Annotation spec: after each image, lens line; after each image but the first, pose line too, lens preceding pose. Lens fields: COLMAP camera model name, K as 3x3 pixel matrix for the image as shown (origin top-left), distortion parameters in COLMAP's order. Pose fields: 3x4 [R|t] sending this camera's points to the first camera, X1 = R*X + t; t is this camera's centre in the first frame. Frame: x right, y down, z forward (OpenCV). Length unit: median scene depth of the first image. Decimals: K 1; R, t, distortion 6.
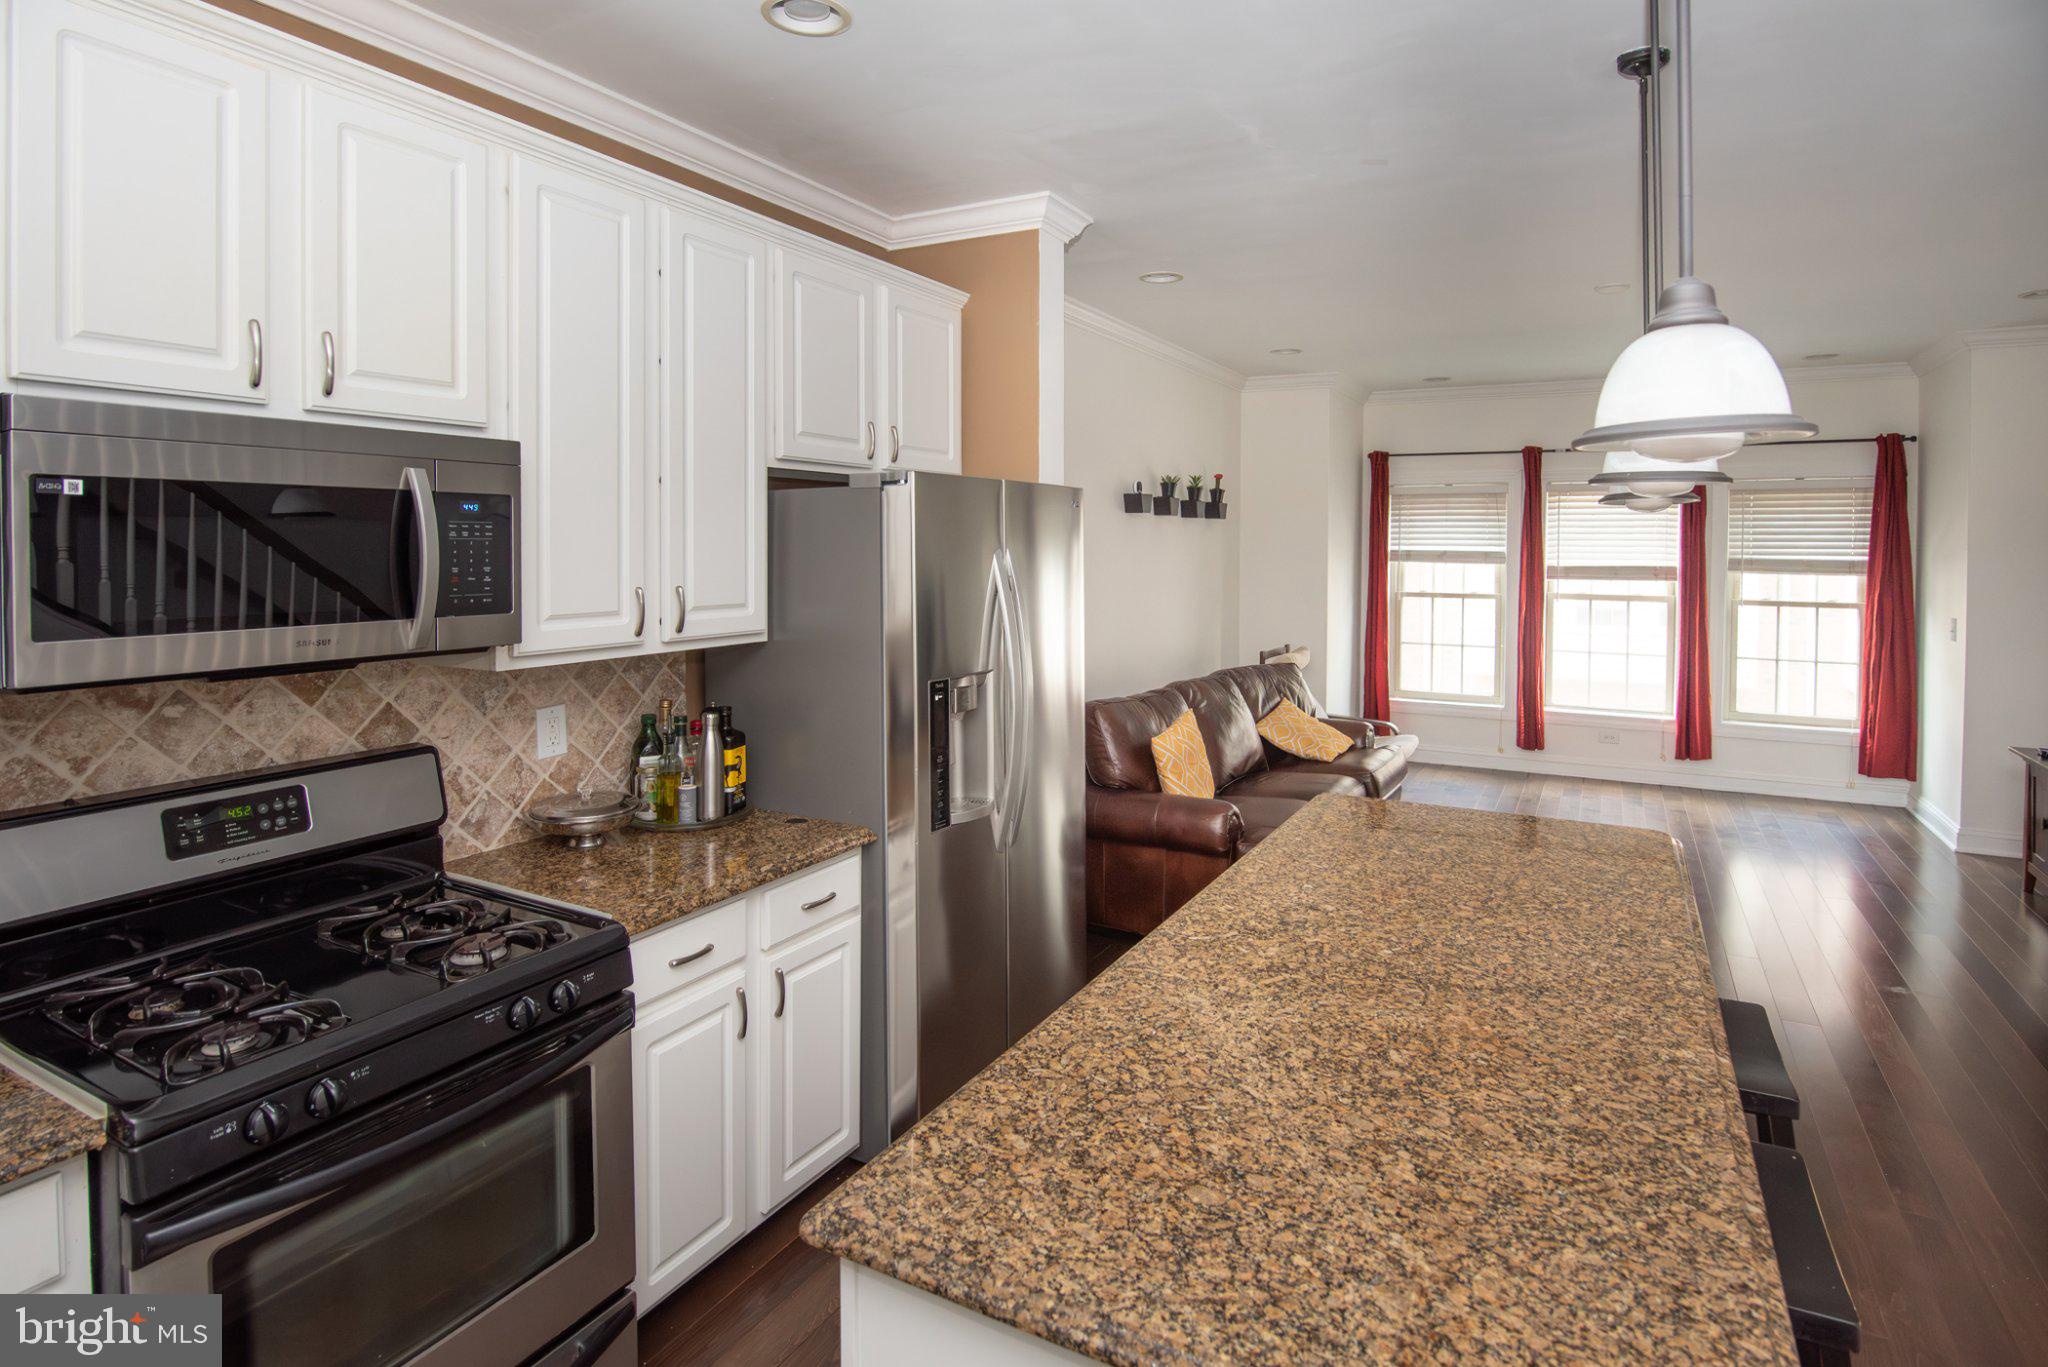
lens RADIAL K [[1058.6, 0, 1045.5], [0, 1058.6, 567.1], [0, 0, 1]] dist [-0.015998, -0.001271]
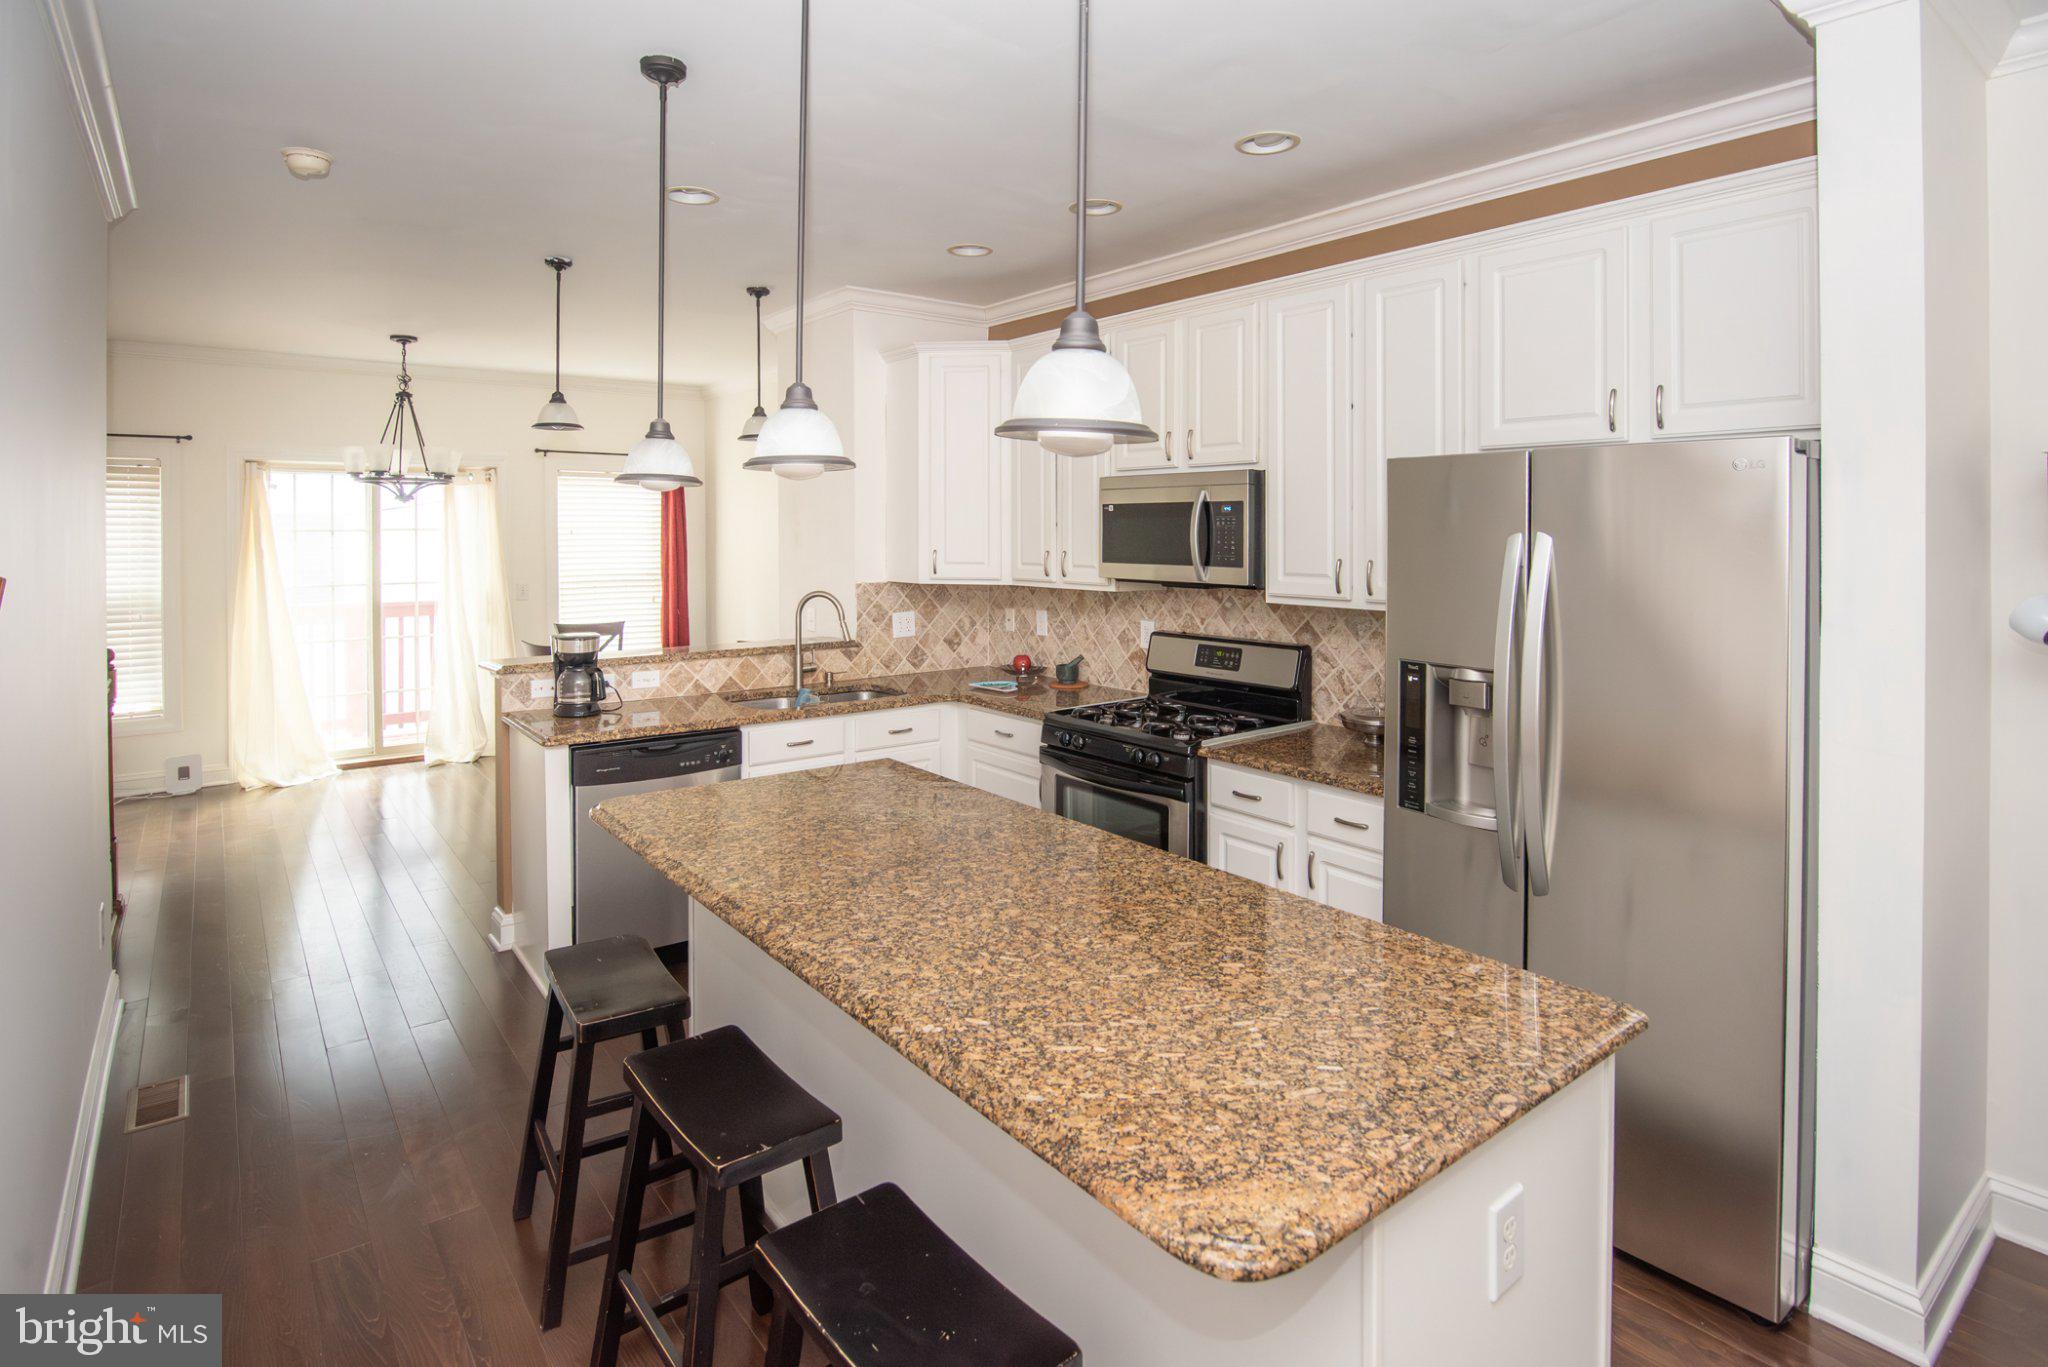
lens RADIAL K [[1068.1, 0, 1038.5], [0, 1068.1, 536.4], [0, 0, 1]] dist [-0.020392, 0.000107]
pose [[-0.400899, 0.000298, -0.916122, 0.989795], [-0.023198, 0.999676, 0.010476, -0.015328], [0.915829, 0.025452, -0.400762, 1.090629]]
